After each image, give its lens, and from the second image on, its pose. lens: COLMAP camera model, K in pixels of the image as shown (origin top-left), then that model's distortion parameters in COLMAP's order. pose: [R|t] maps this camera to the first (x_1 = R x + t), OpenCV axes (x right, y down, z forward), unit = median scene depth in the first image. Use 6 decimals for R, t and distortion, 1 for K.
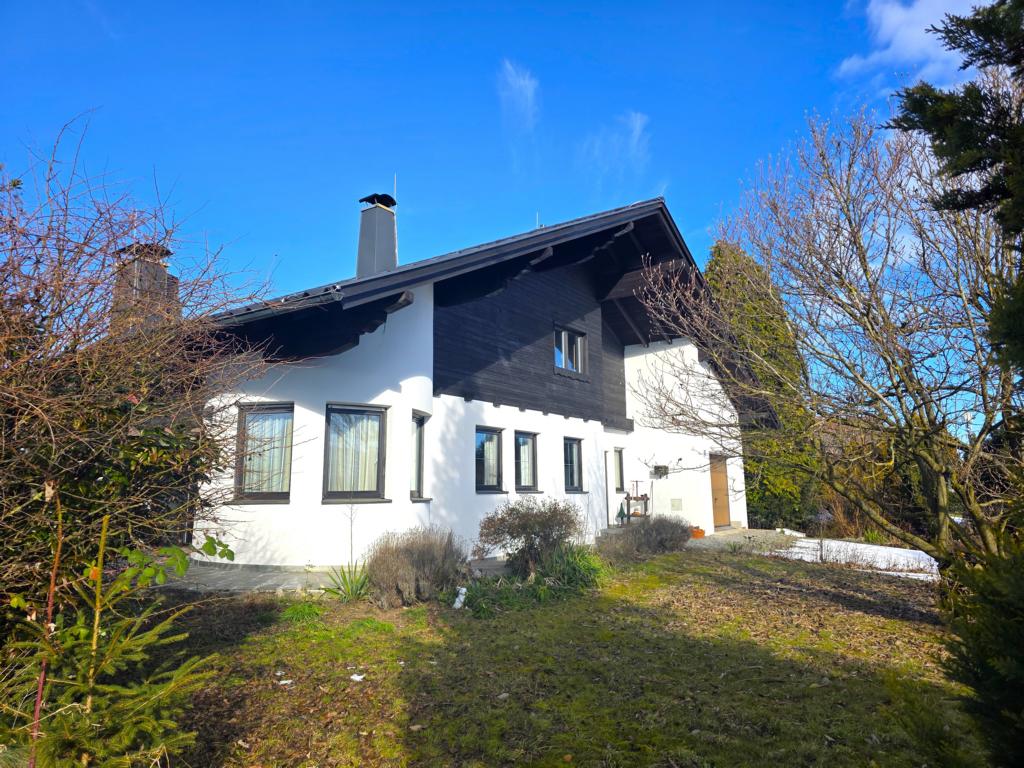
lens RADIAL K [[678.3, 0, 504.5], [0, 678.3, 383.5], [0, 0, 1]] dist [0.043124, -0.046605]
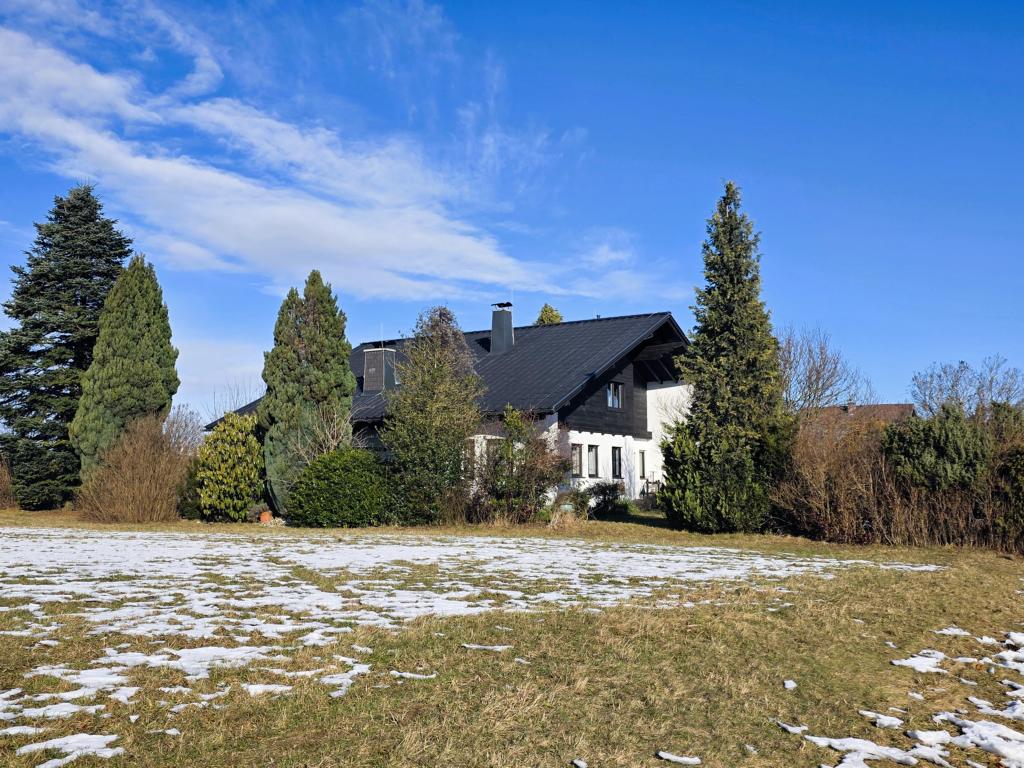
lens RADIAL K [[1009.5, 0, 511.9], [0, 1009.5, 383.6], [0, 0, 1]] dist [-0.003095, 0.000000]
pose [[0.998975, 0.008285, 0.044505, -0.328930], [-0.010797, 0.998344, 0.056509, -0.260530], [-0.043963, -0.056932, 0.997410, -1.803617]]
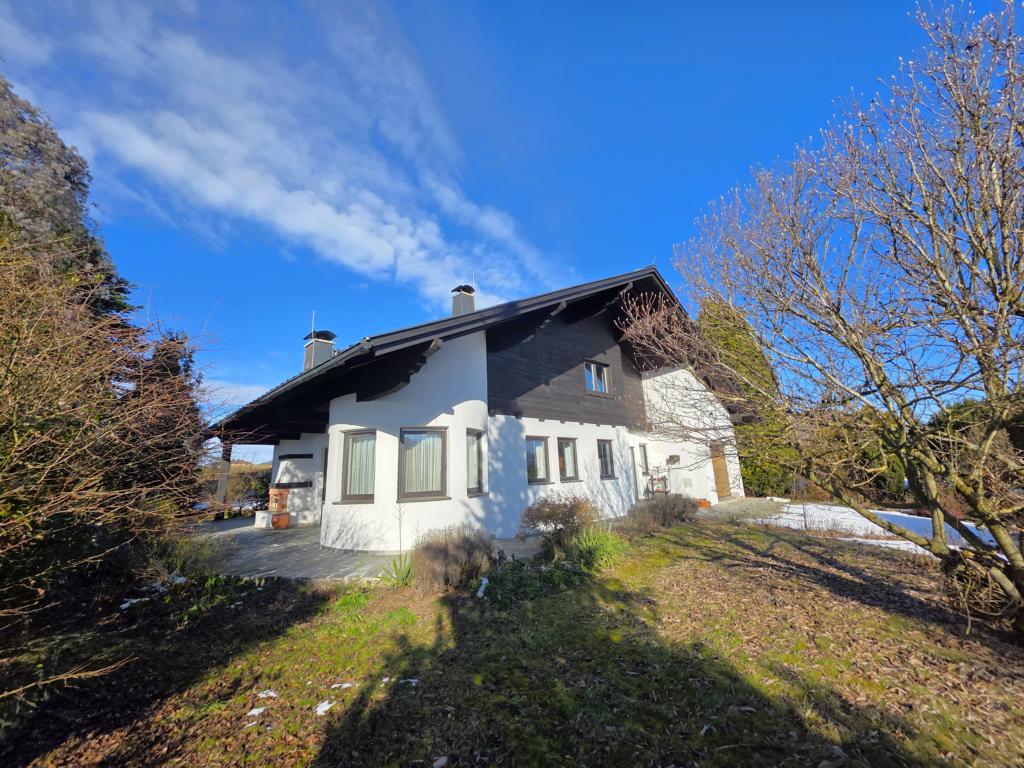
lens RADIAL K [[405.3, 0, 514.6], [0, 405.3, 377.1], [0, 0, 1]] dist [-0.013503, 0.001736]
pose [[0.984131, -0.073994, -0.161279, 0.073641], [0.062870, 0.995347, -0.073024, 0.001595], [0.165932, 0.061726, 0.984204, 0.162479]]
